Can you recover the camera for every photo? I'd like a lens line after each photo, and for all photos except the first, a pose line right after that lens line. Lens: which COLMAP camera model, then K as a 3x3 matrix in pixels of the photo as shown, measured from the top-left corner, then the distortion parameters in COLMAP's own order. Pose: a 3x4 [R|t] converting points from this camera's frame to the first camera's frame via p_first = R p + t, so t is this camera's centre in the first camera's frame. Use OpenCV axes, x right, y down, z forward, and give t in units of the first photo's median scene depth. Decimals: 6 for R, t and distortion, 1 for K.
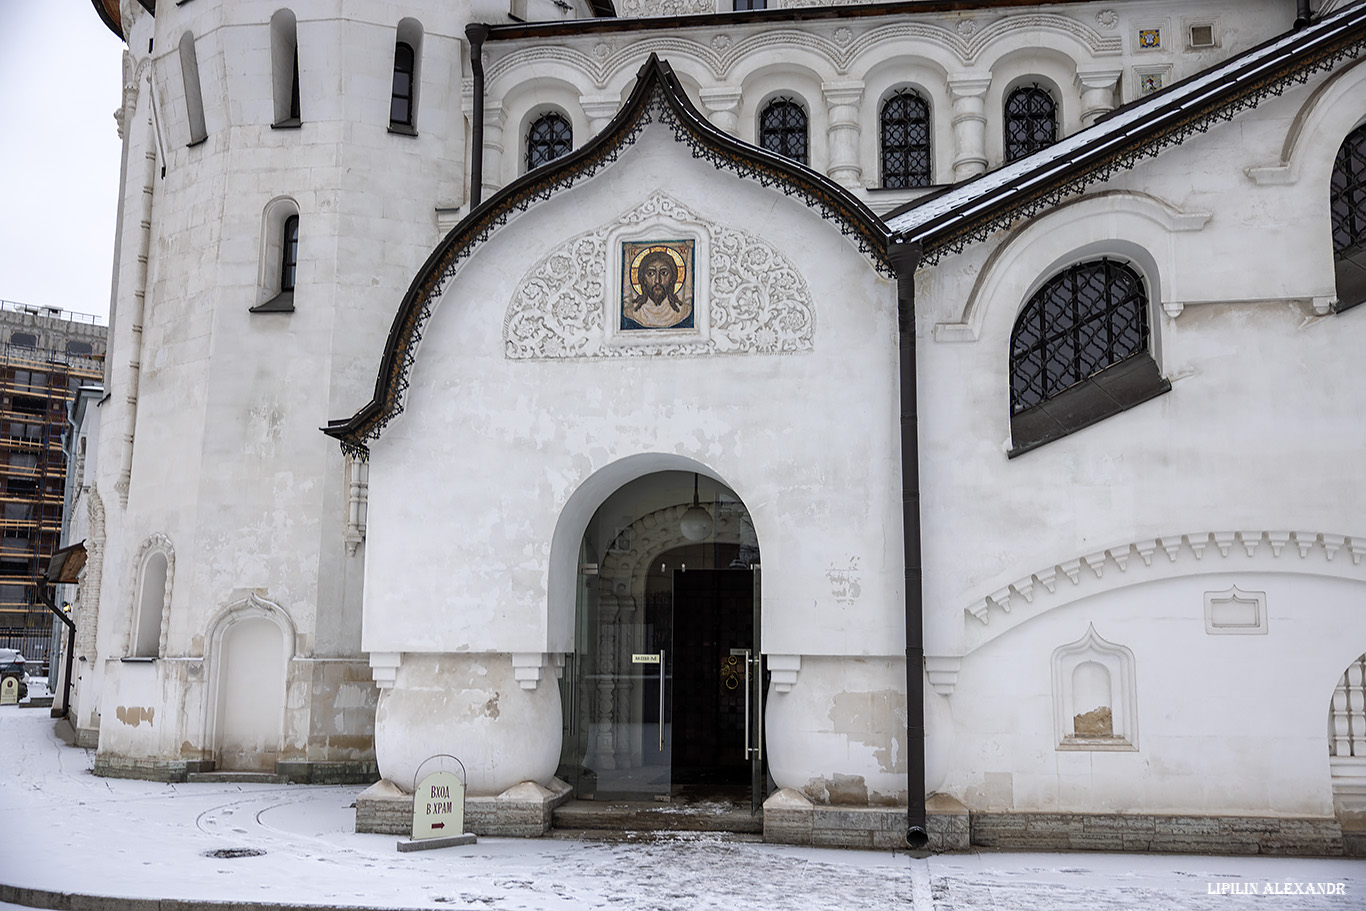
lens RADIAL K [[1284.6, 0, 683.0], [0, 1284.6, 455.5], [0, 0, 1]] dist [0.016551, 0.011943]
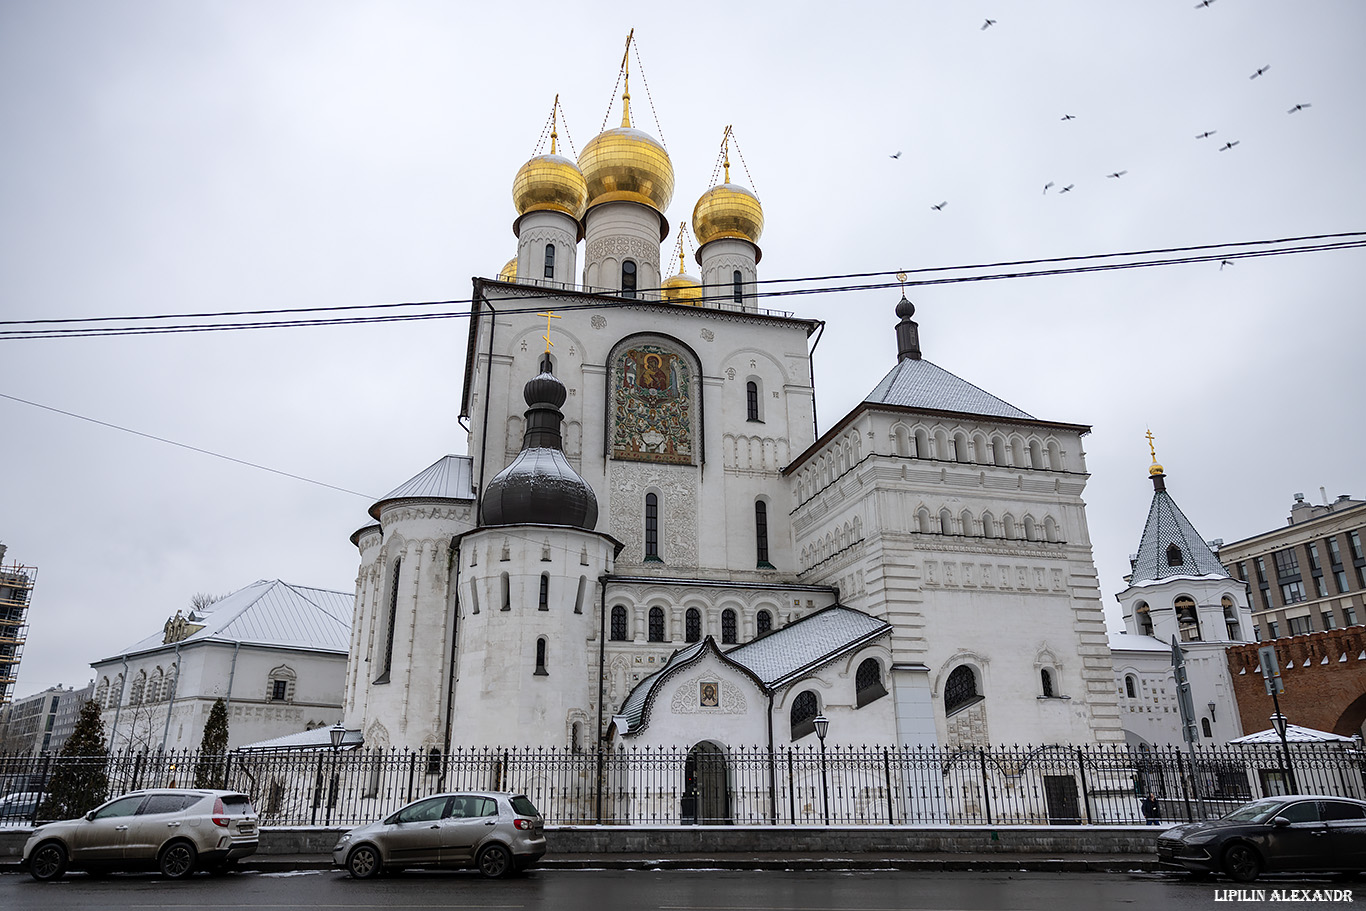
lens RADIAL K [[926.9, 0, 683.0], [0, 926.9, 455.5], [0, 0, 1]] dist [0.001574, 0.001235]
pose [[0.923646, 0.123764, 0.362713, -1.207744], [-0.050202, 0.977338, -0.205646, -0.257466], [-0.379945, 0.171735, 0.908927, -1.672982]]
